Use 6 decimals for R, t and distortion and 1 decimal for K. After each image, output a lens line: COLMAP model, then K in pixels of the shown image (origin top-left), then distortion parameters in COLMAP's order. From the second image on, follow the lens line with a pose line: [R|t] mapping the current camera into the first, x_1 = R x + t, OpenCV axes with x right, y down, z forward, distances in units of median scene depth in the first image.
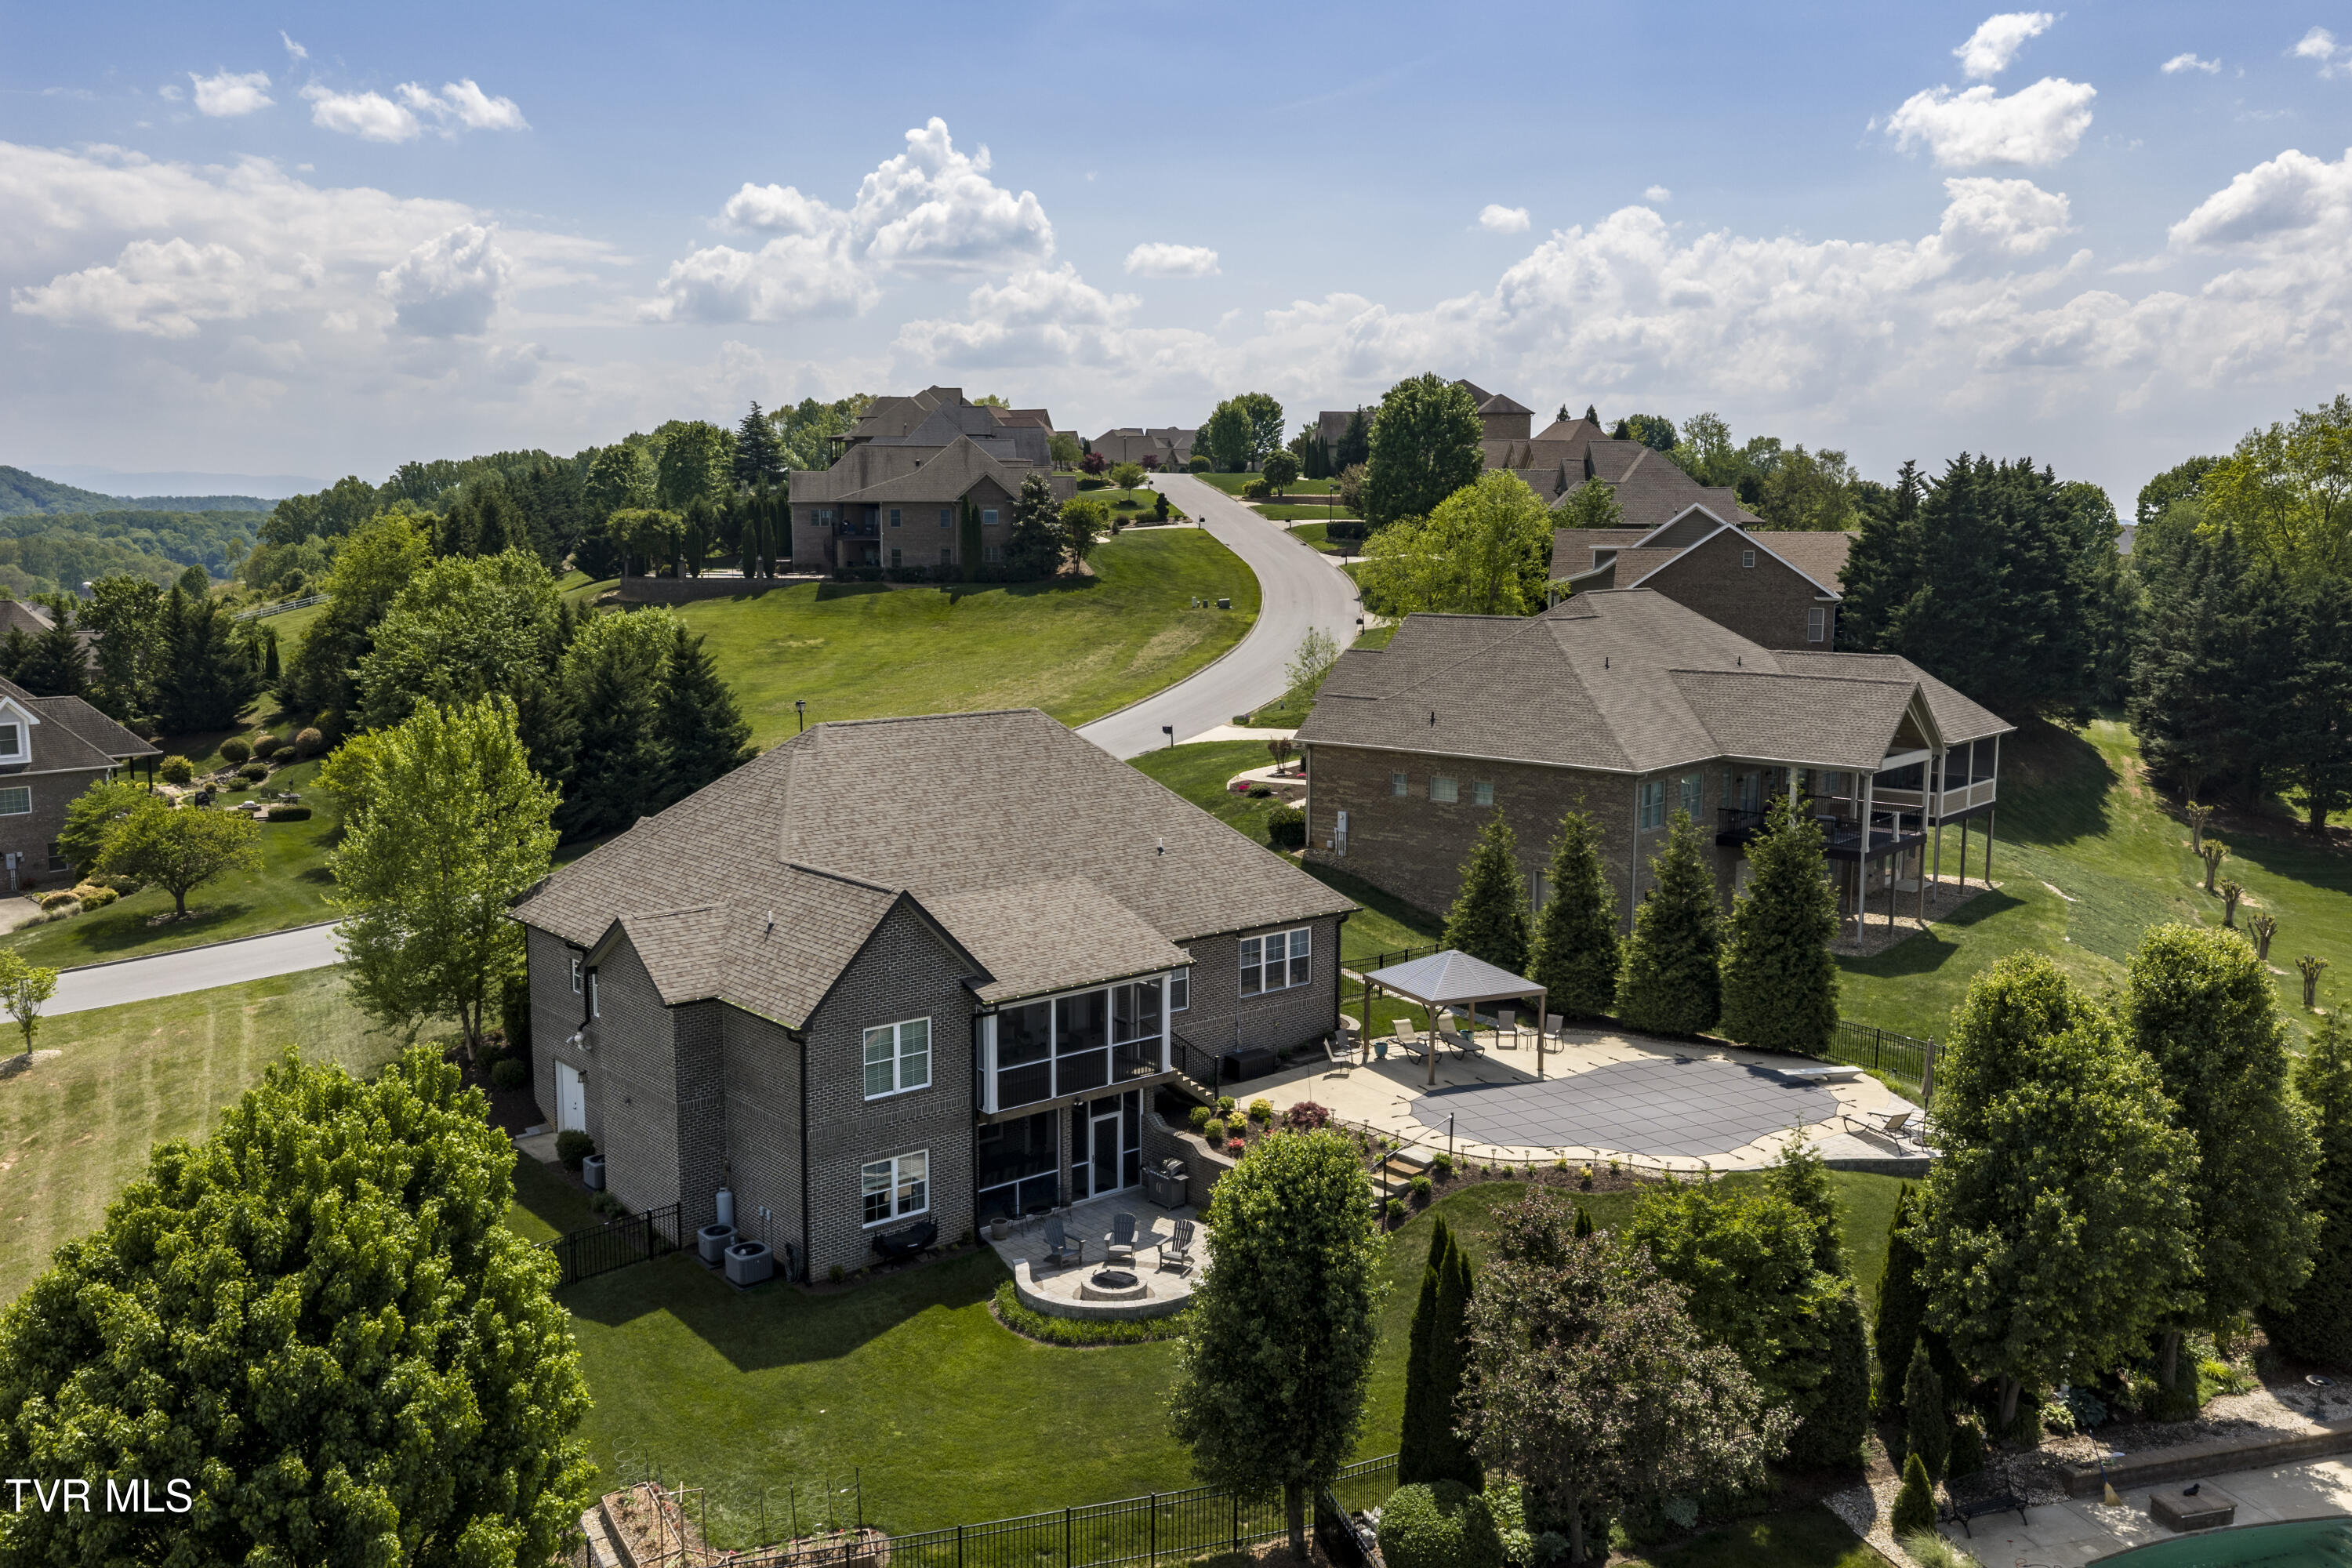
lens RADIAL K [[1943.9, 0, 1170.6], [0, 1943.9, 784.1], [0, 0, 1]] dist [0.015626, -0.019242]
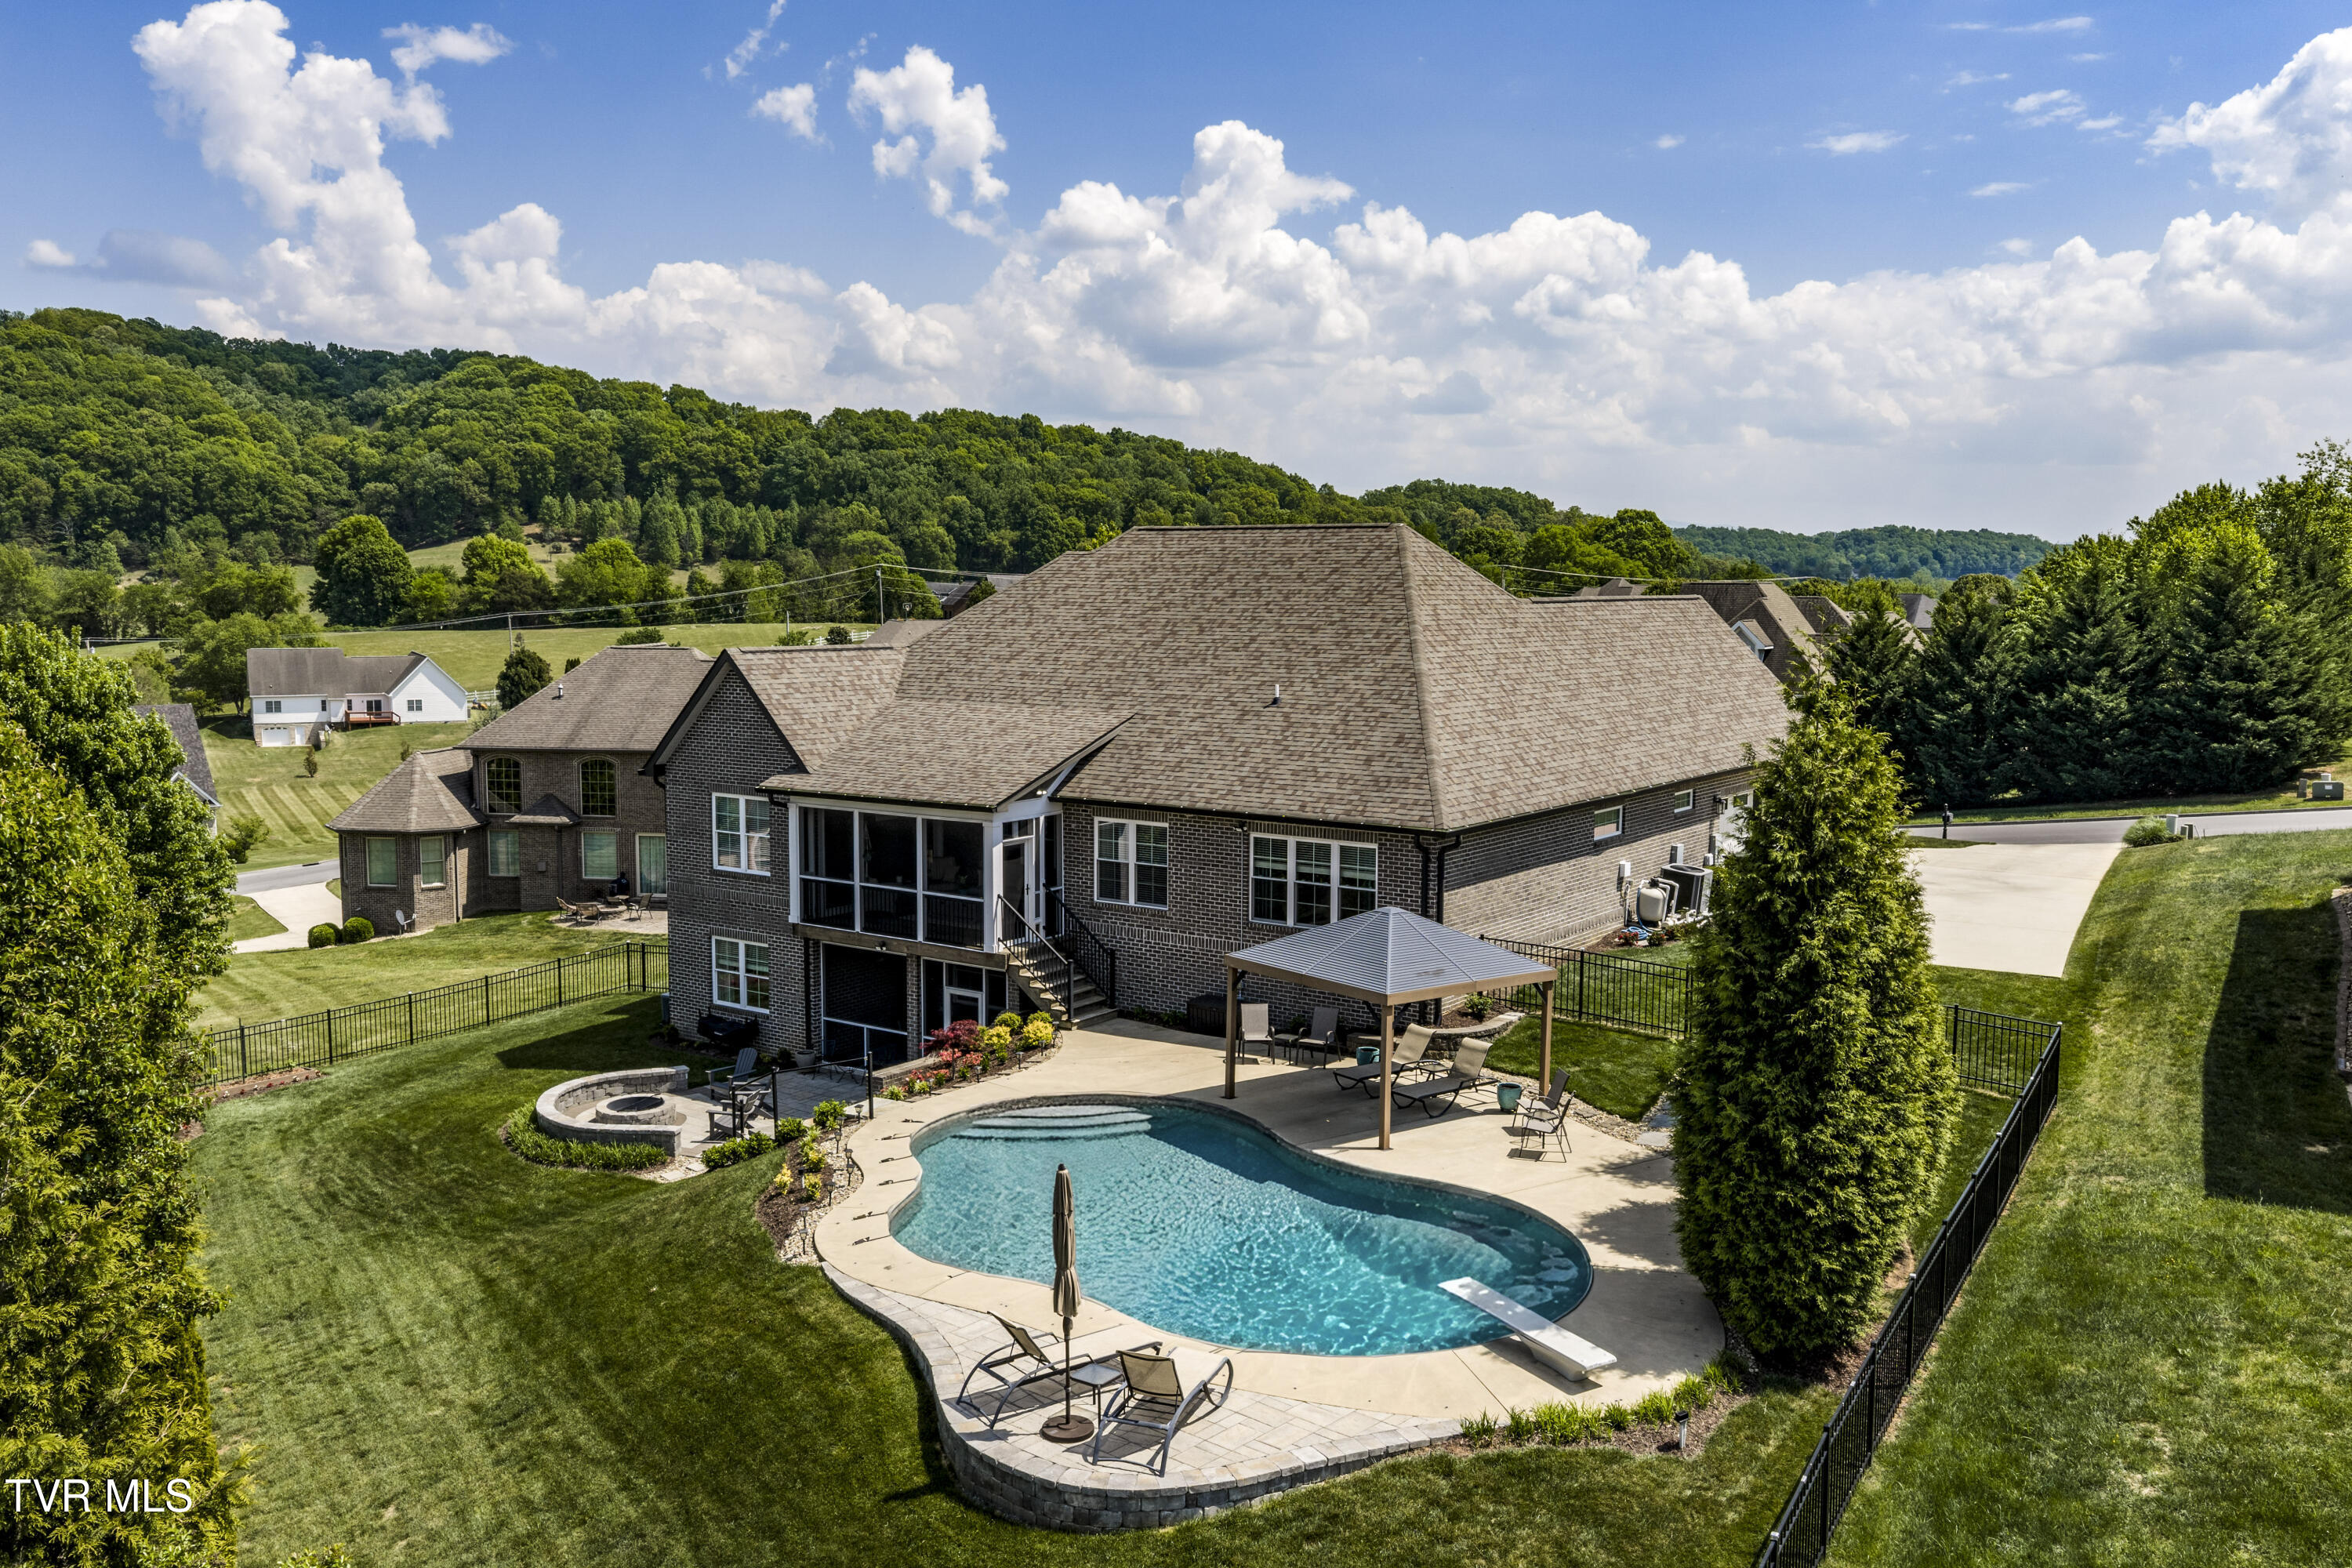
lens RADIAL K [[1941.9, 0, 1176.0], [0, 1941.9, 784.0], [0, 0, 1]] dist [0.010643, -0.009713]
pose [[0.247777, 0.103773, -0.963243, 0.676031], [-0.134085, 0.988352, 0.071987, 0.018151], [0.959494, 0.111320, 0.258805, 0.798250]]
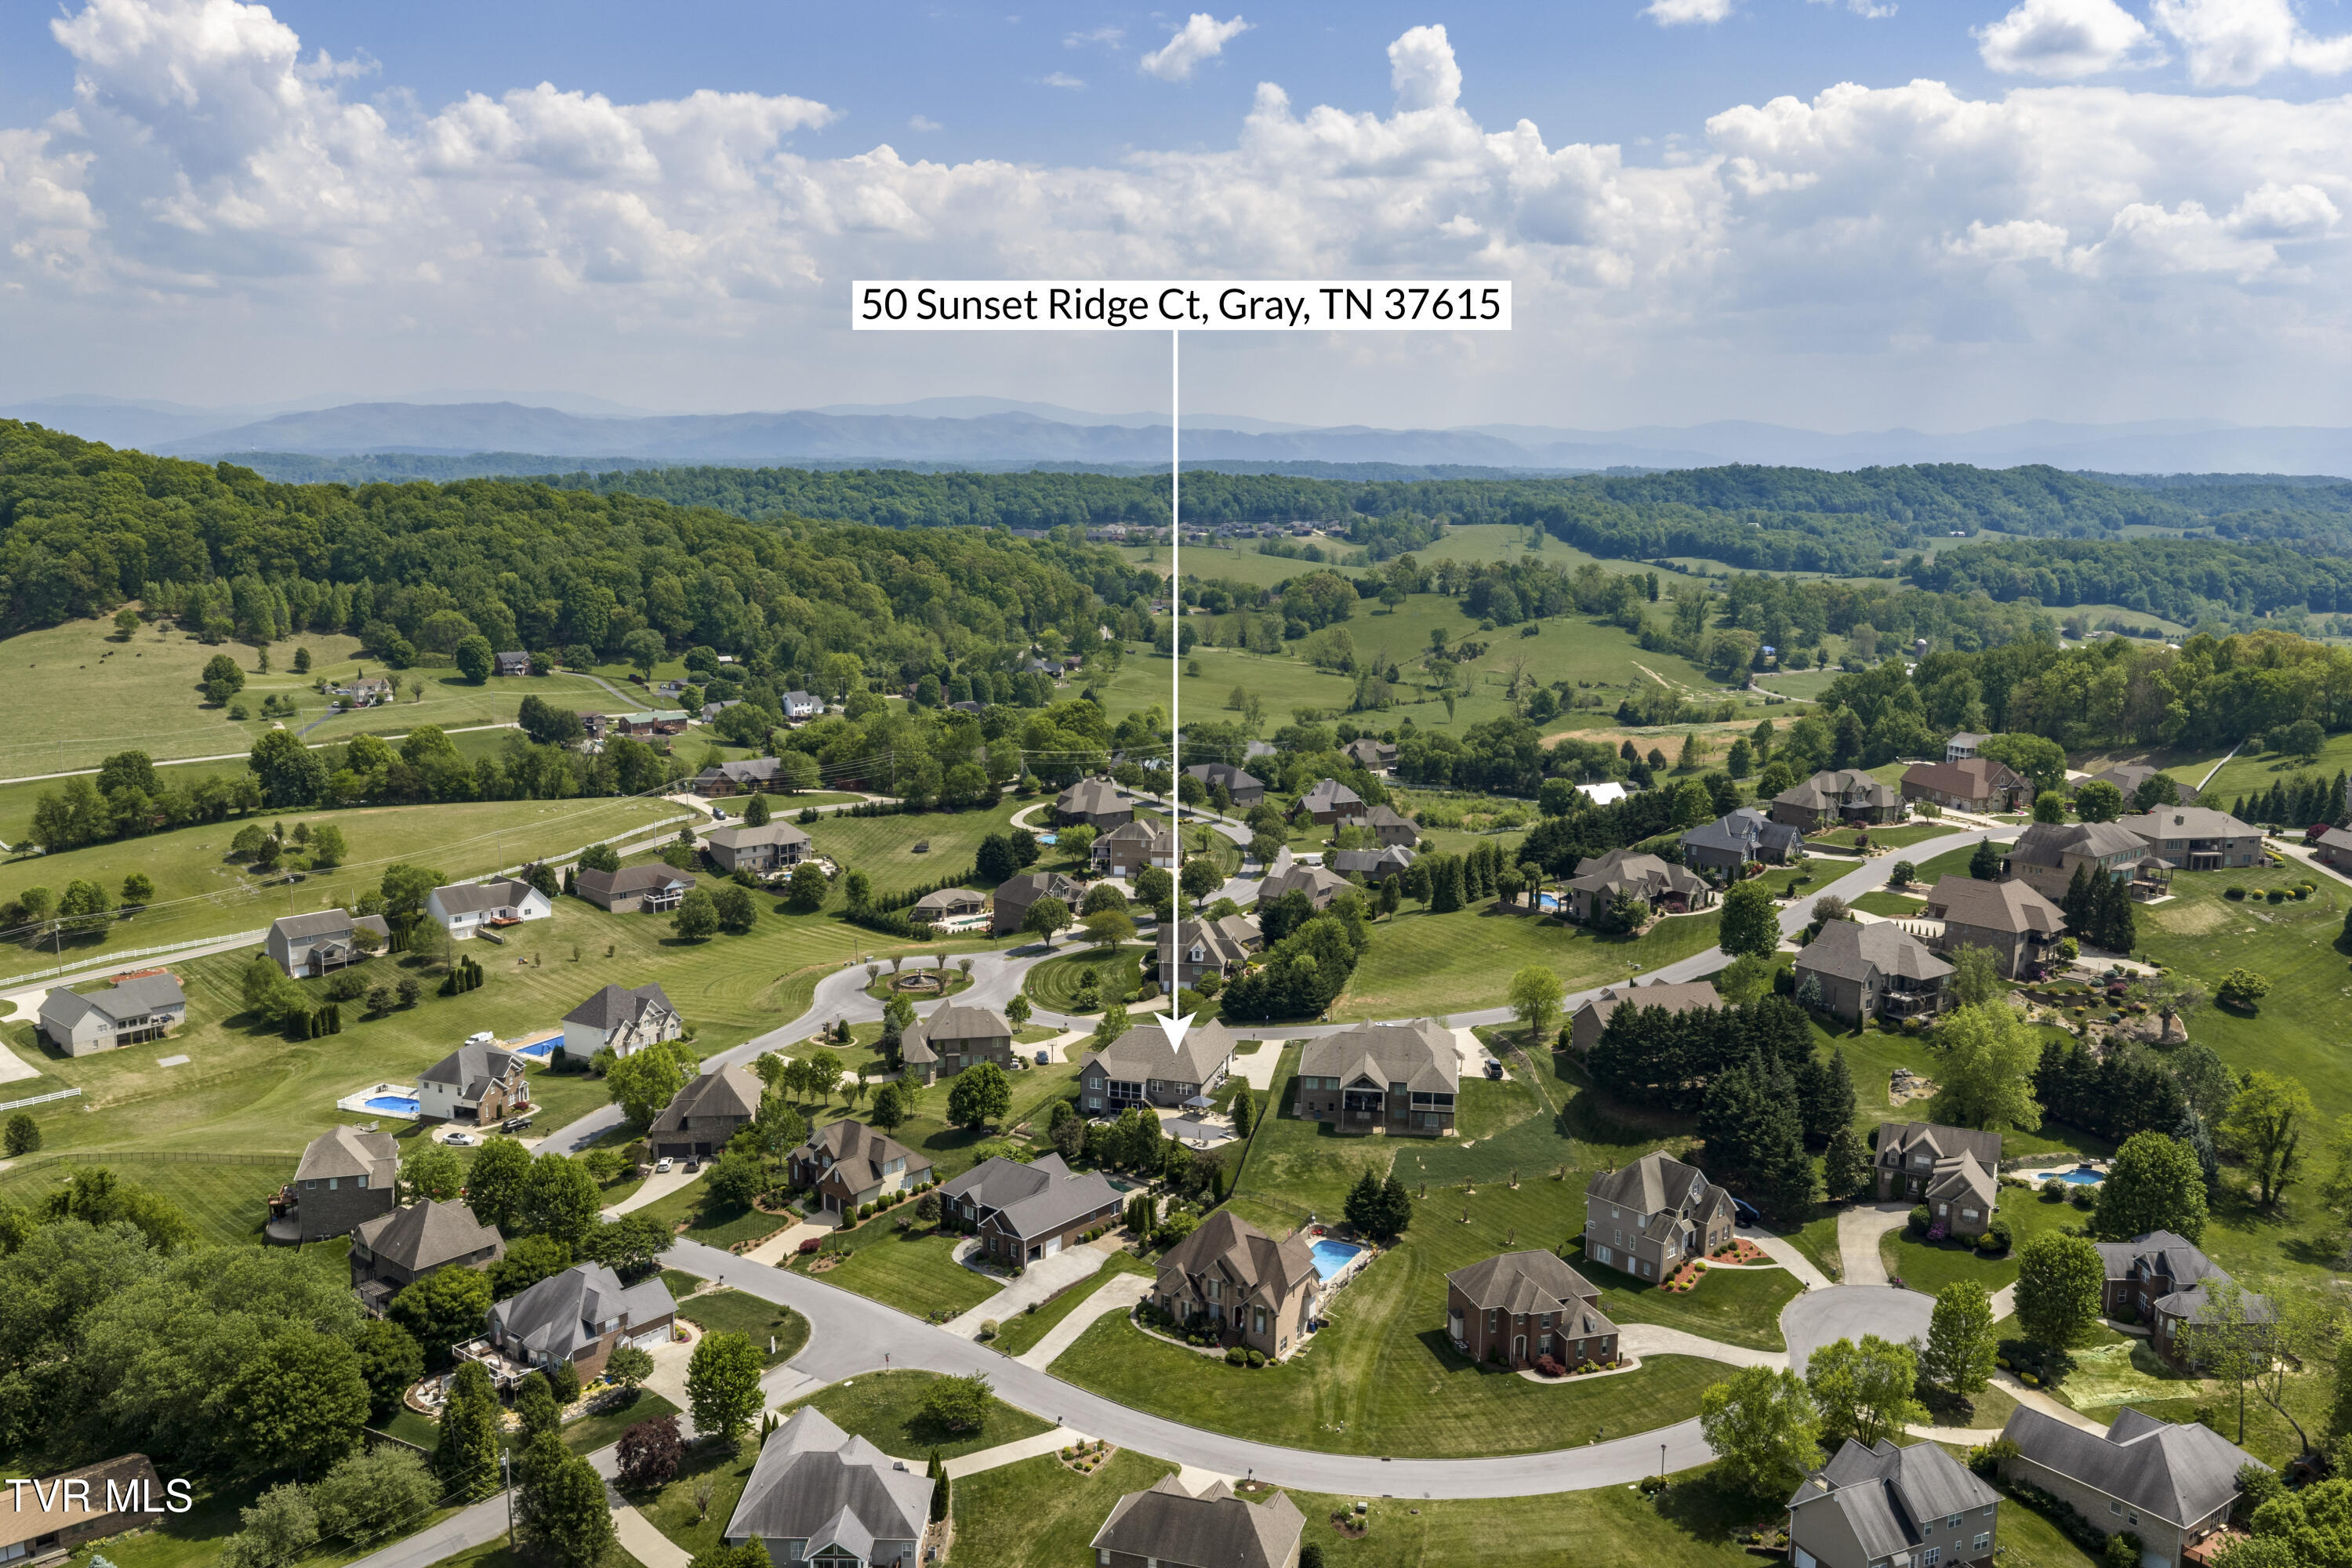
lens RADIAL K [[1914.4, 0, 1170.1], [0, 1914.4, 878.7], [0, 0, 1]] dist [0.005617, -0.005170]
pose [[0.555415, 0.186062, -0.810491, 4.297670], [-0.123229, 0.982302, 0.141058, -1.246123], [0.822392, 0.021531, 0.568514, -2.094322]]
